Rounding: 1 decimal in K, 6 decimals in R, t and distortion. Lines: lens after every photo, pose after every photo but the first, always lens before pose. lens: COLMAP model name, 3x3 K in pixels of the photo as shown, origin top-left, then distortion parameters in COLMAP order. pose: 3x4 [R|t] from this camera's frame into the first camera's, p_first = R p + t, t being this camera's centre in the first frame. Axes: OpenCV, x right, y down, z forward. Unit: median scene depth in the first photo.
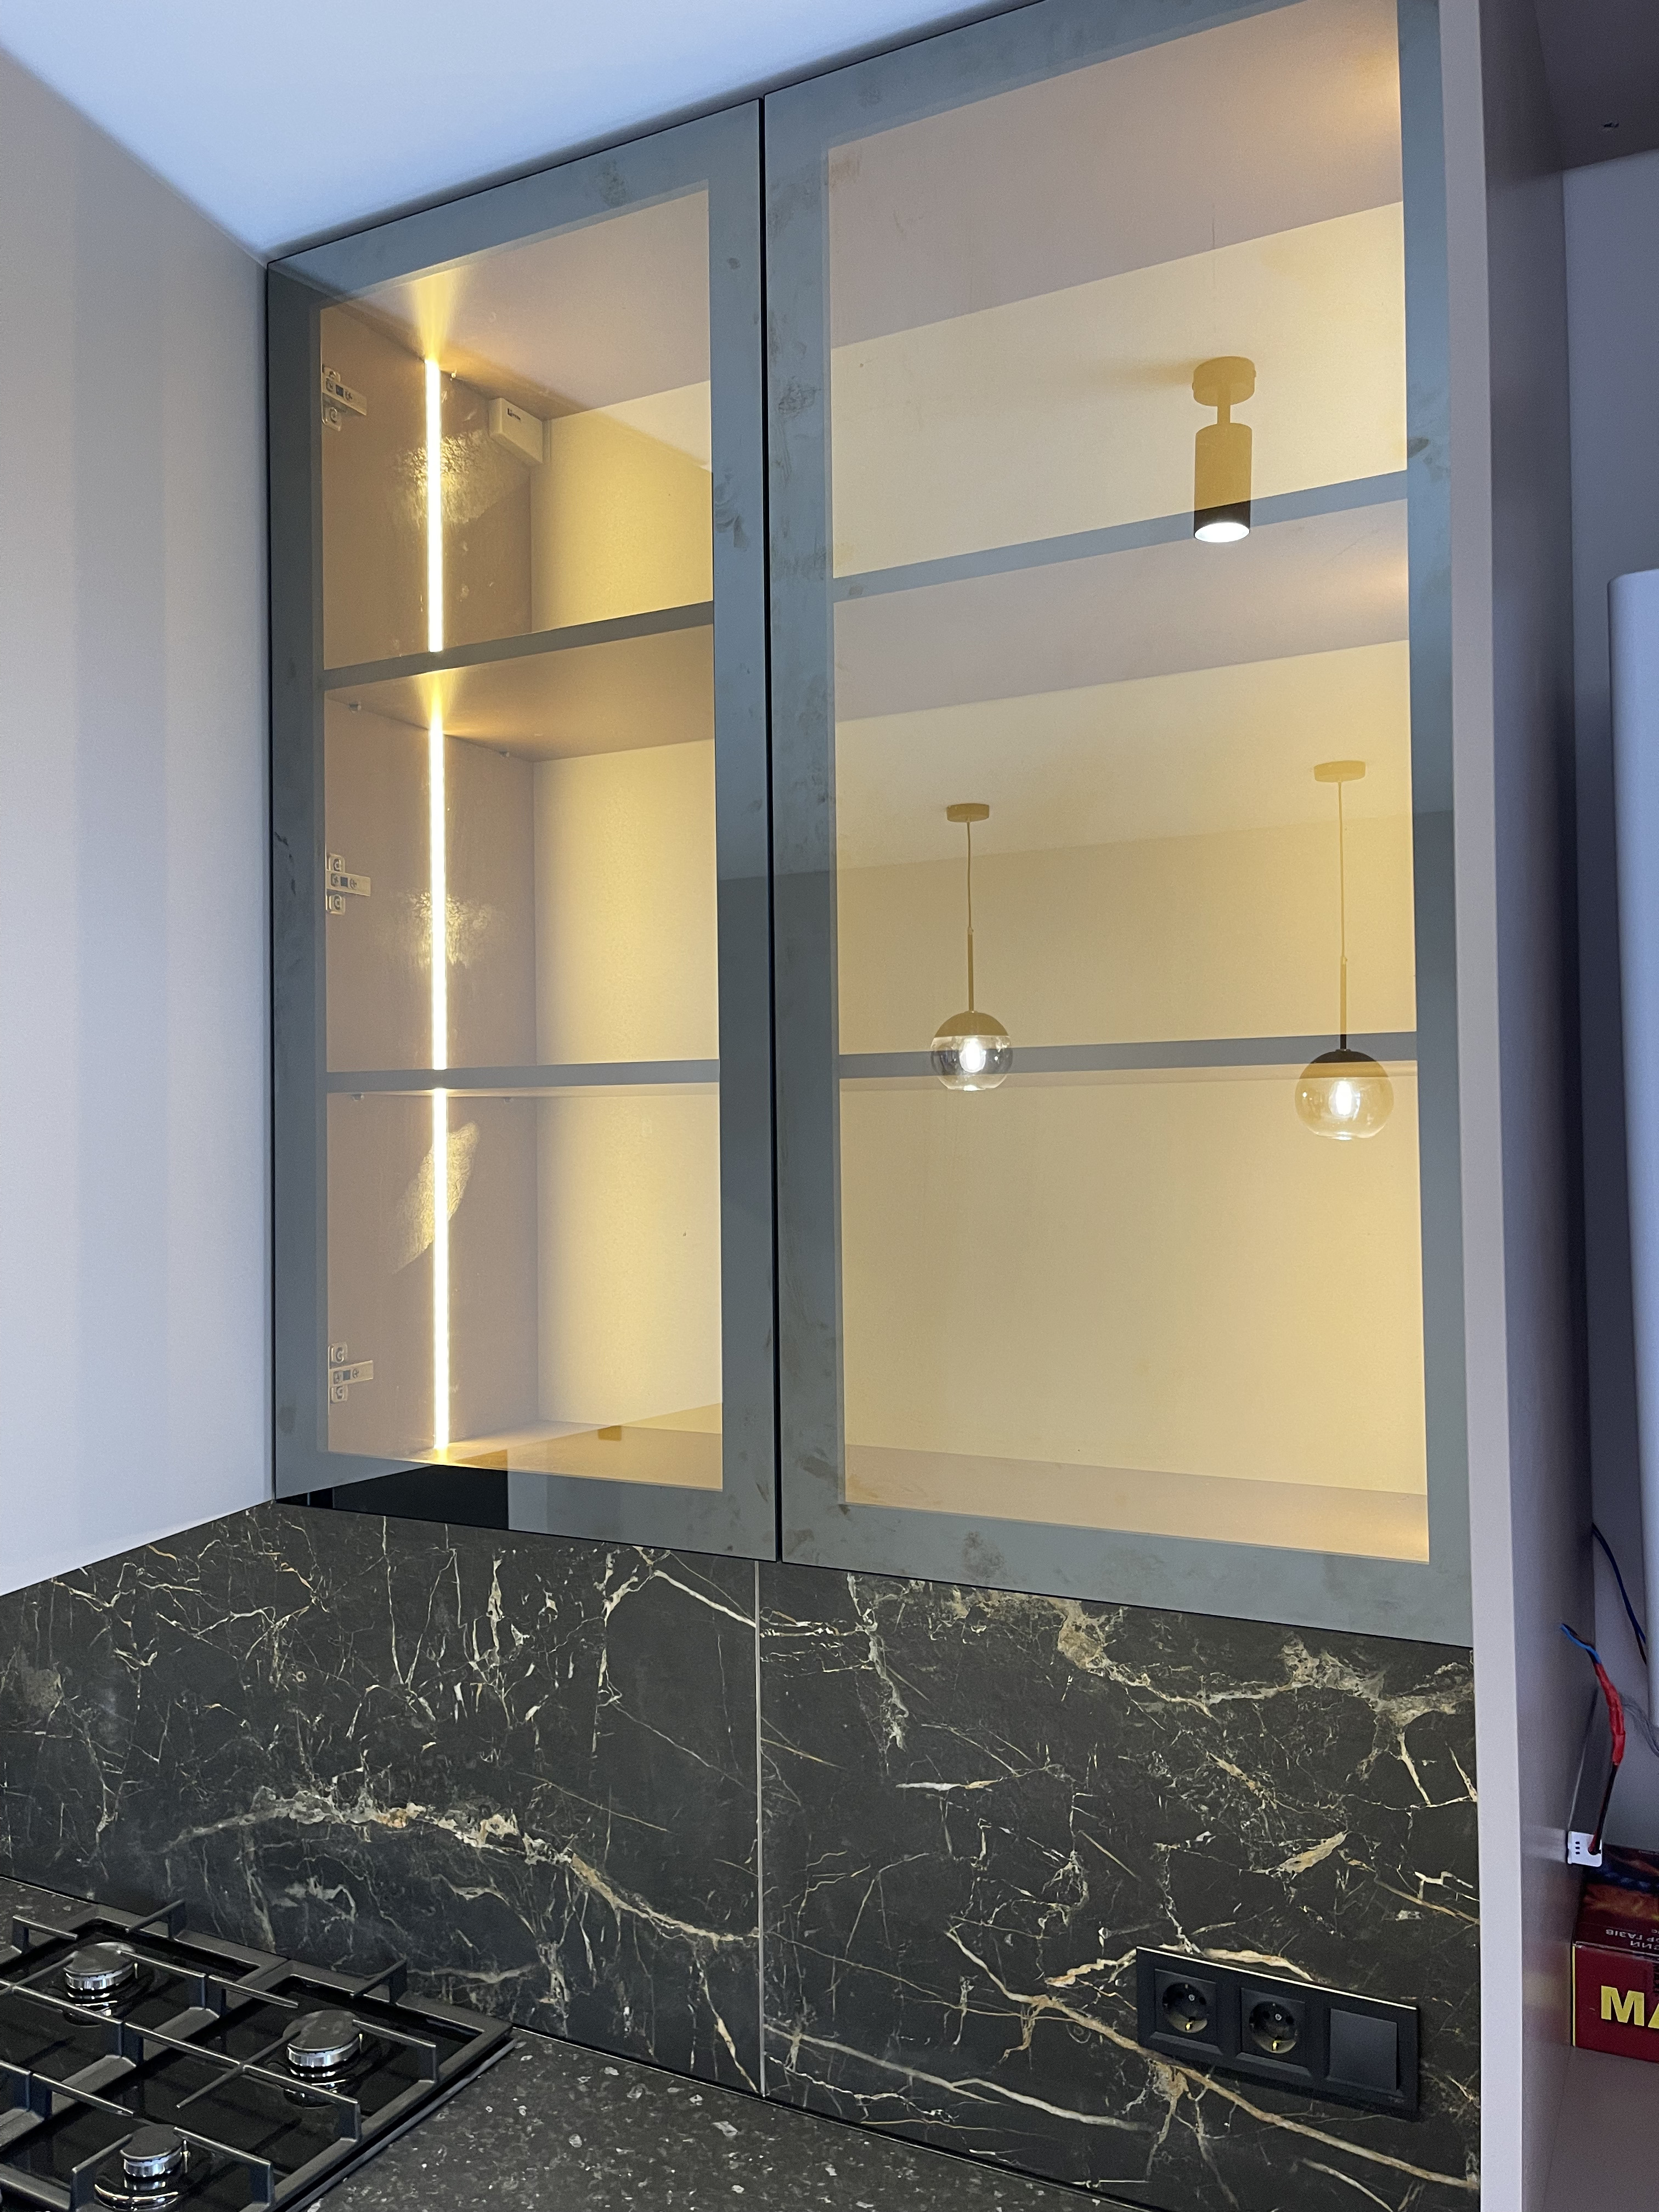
lens RADIAL K [[1686.4, 0, 824.8], [0, 1686.4, 1089.3], [0, 0, 1]] dist [0.062597, -0.082410]
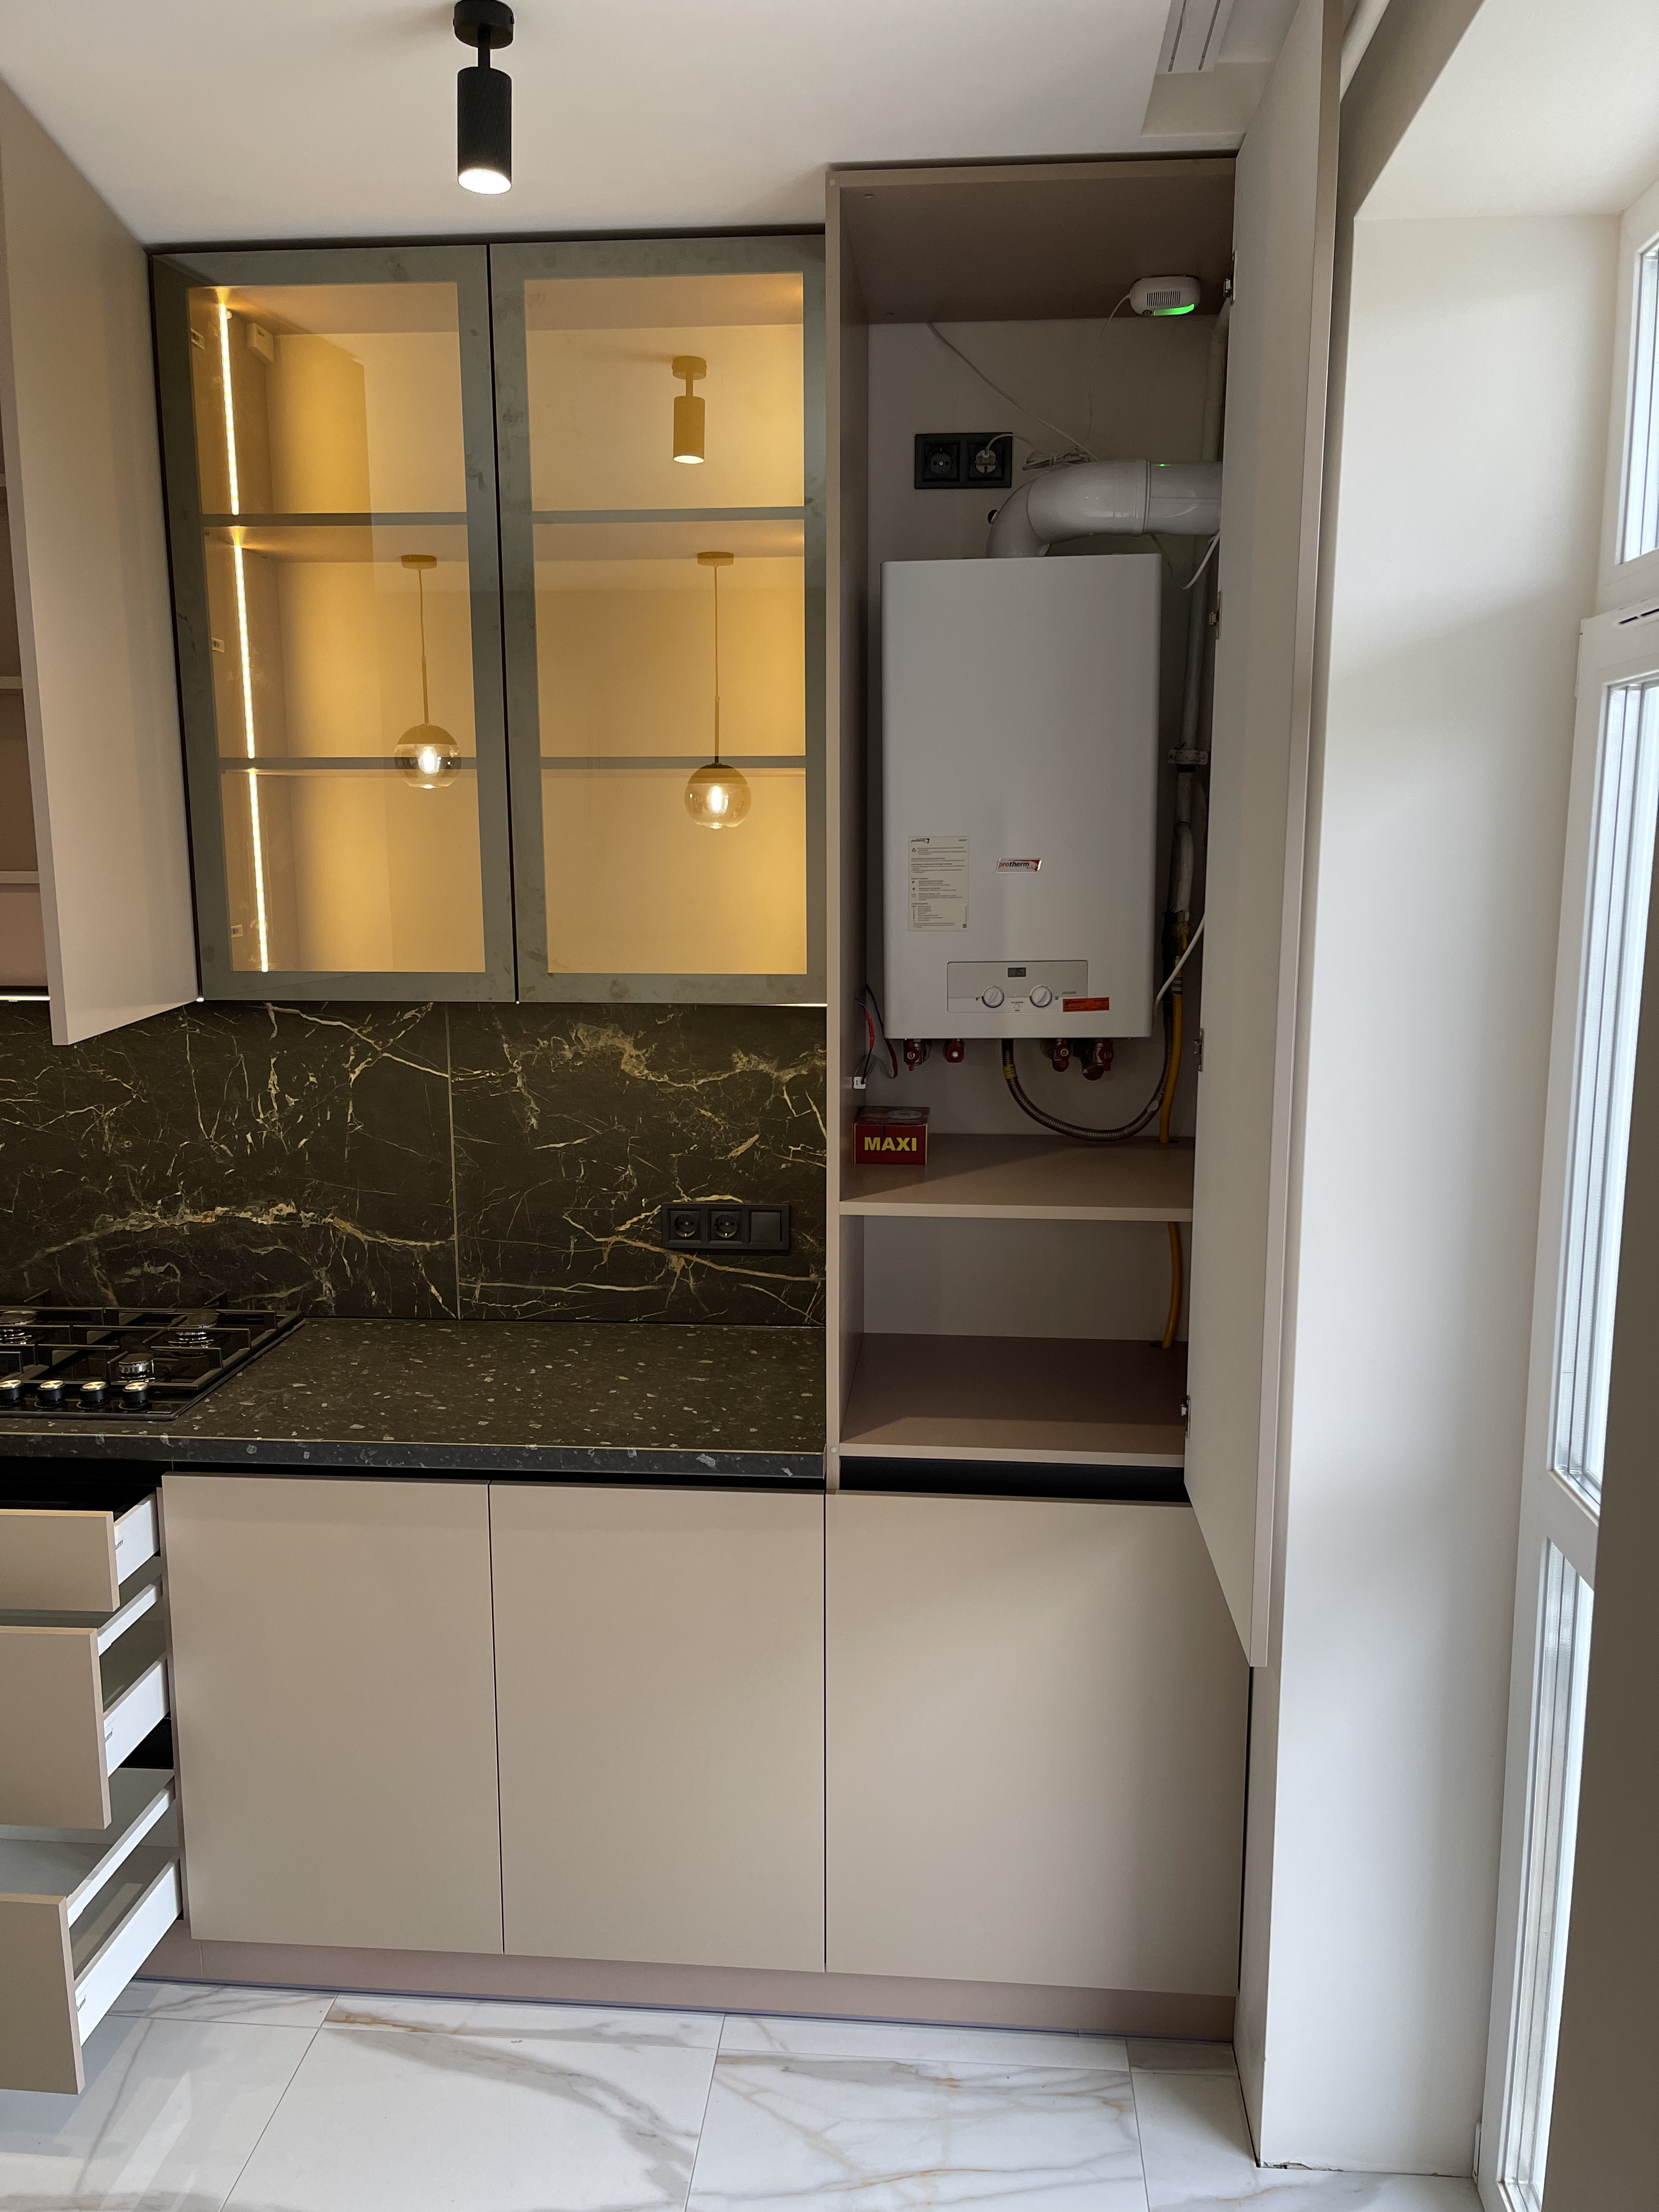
lens RADIAL K [[1686.4, 0, 829.6], [0, 1686.4, 1123.2], [0, 0, 1]] dist [0.062597, -0.082410]
pose [[0.922872, -0.054162, 0.381279, -0.330391], [-0.017898, 0.982958, 0.182954, 0.023484], [-0.384691, -0.175667, 0.906176, -0.750341]]
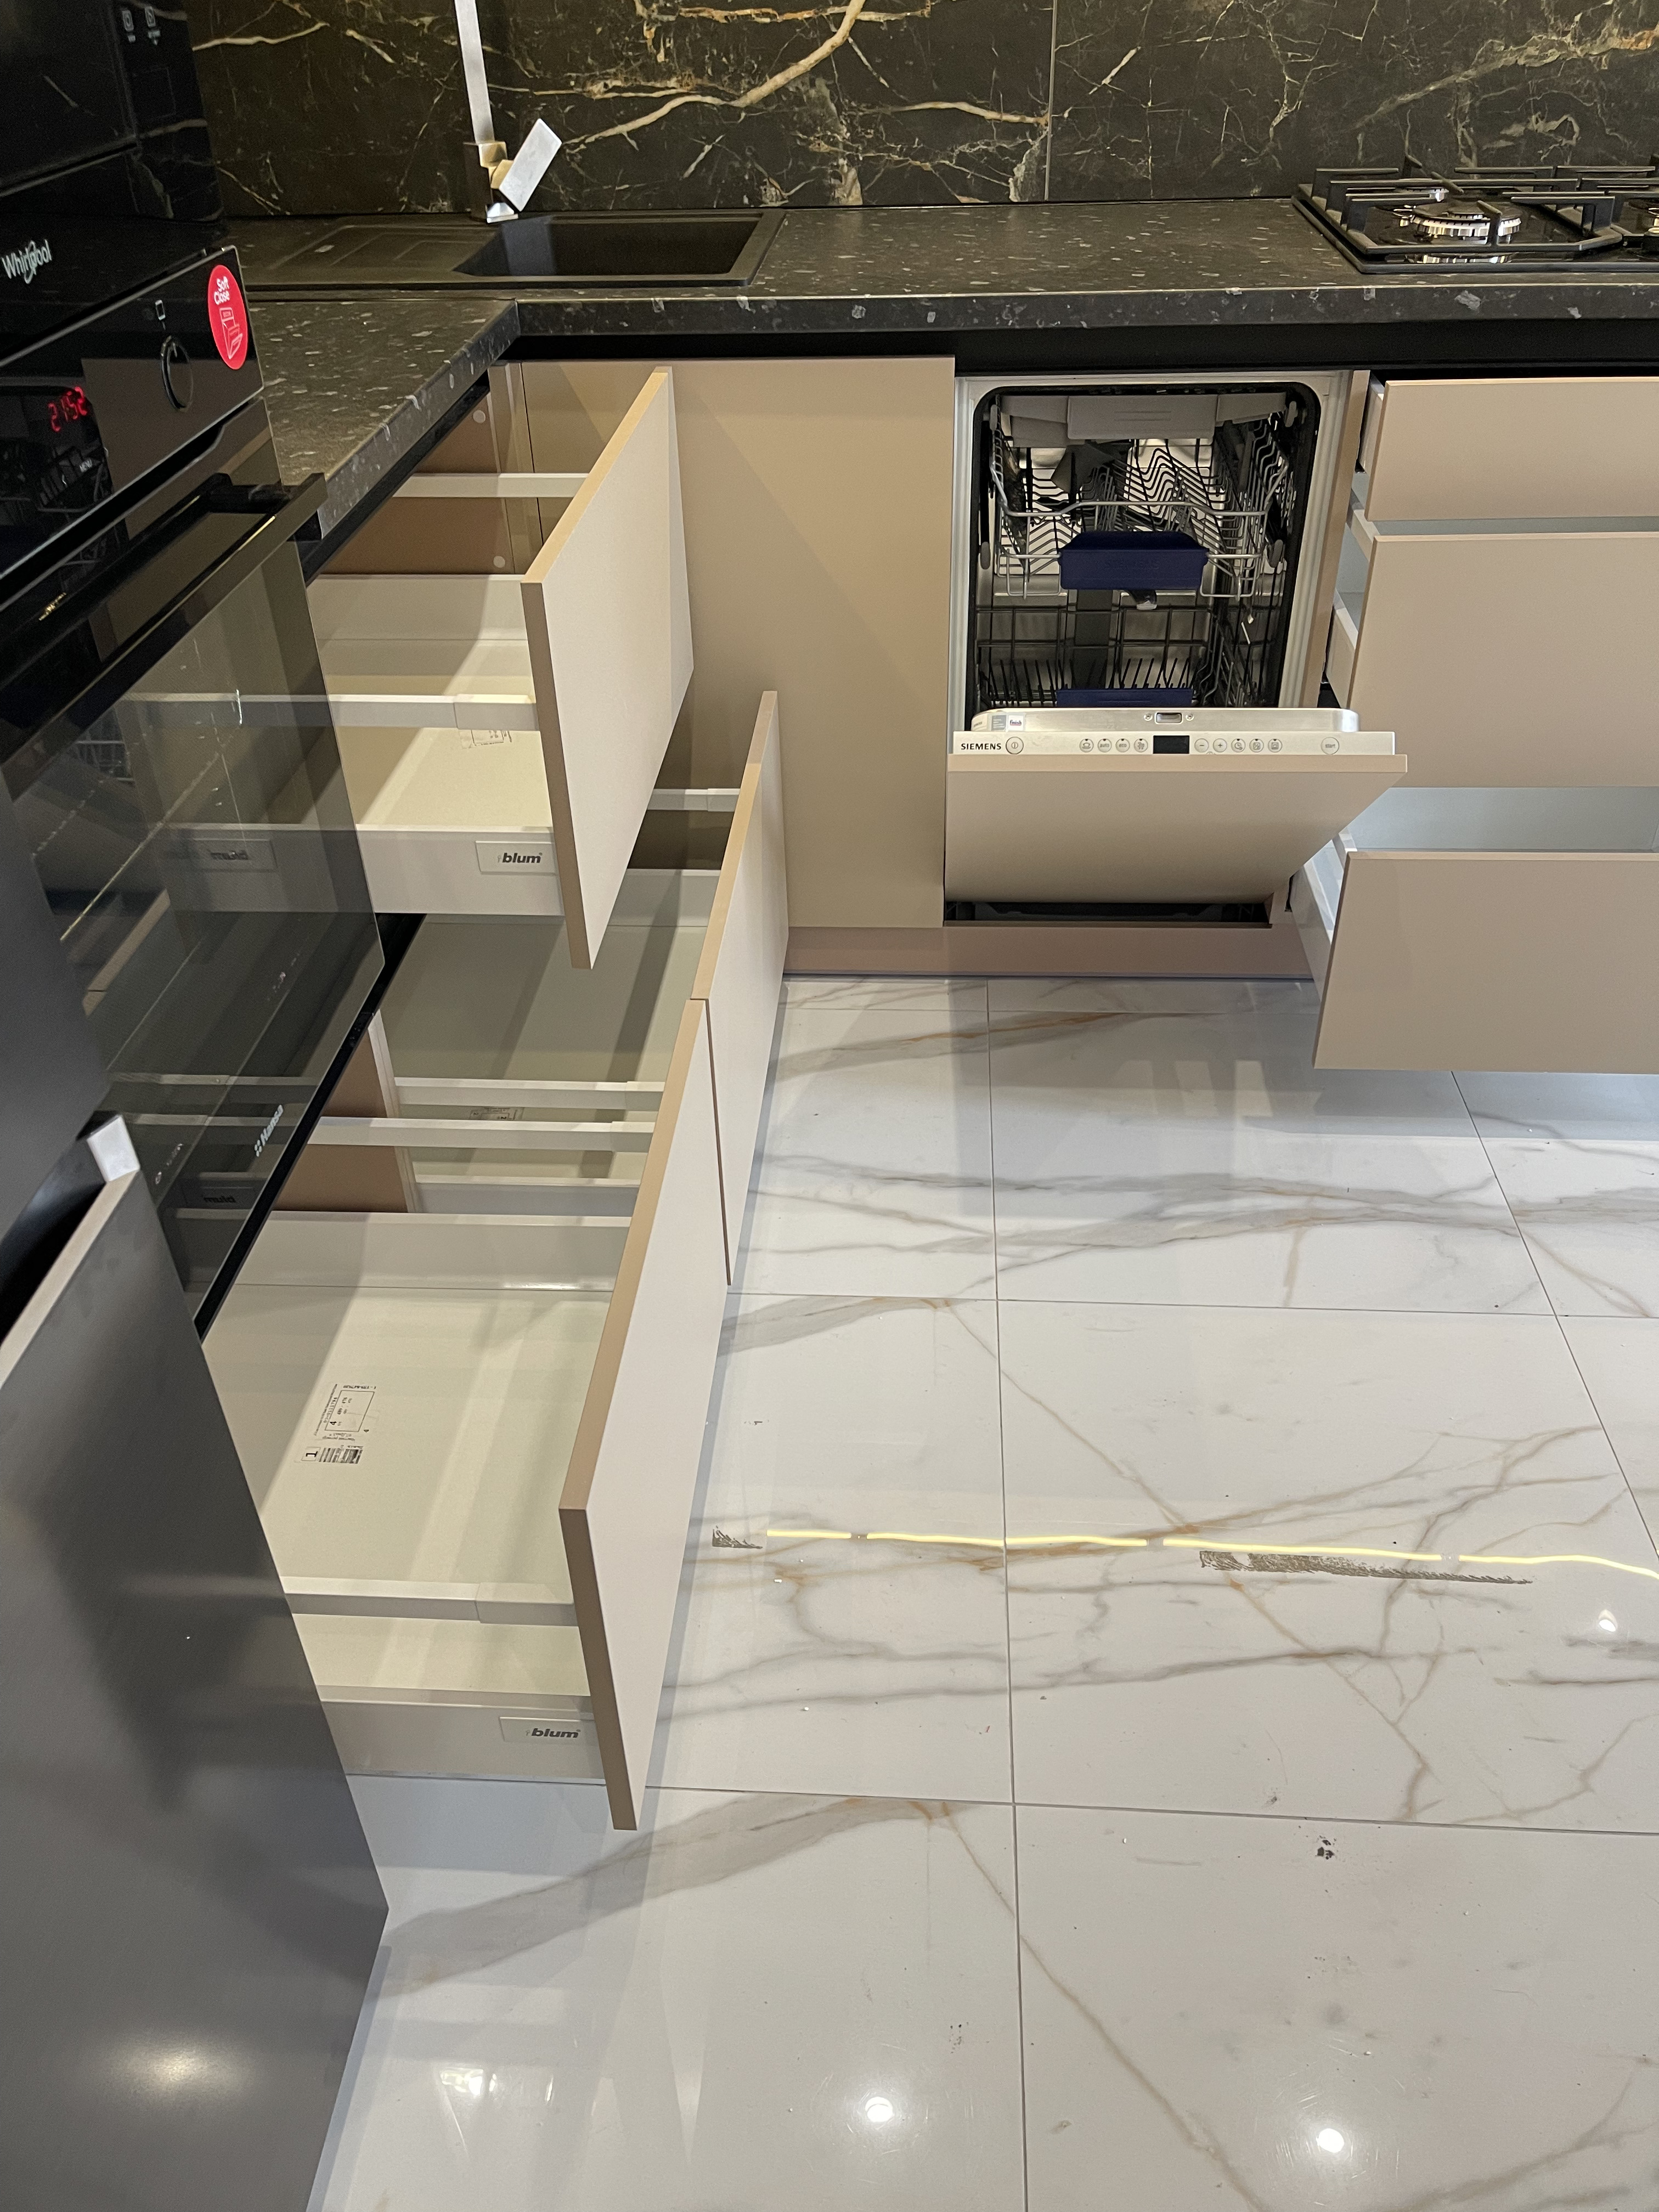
lens RADIAL K [[1686.4, 0, 820.4], [0, 1686.4, 1106.0], [0, 0, 1]] dist [0.062597, -0.082410]
pose [[0.911287, -0.245418, 0.330644, -1.418244], [0.000508, 0.803648, 0.595104, 0.329459], [-0.411771, -0.542143, 0.732479, -0.055875]]
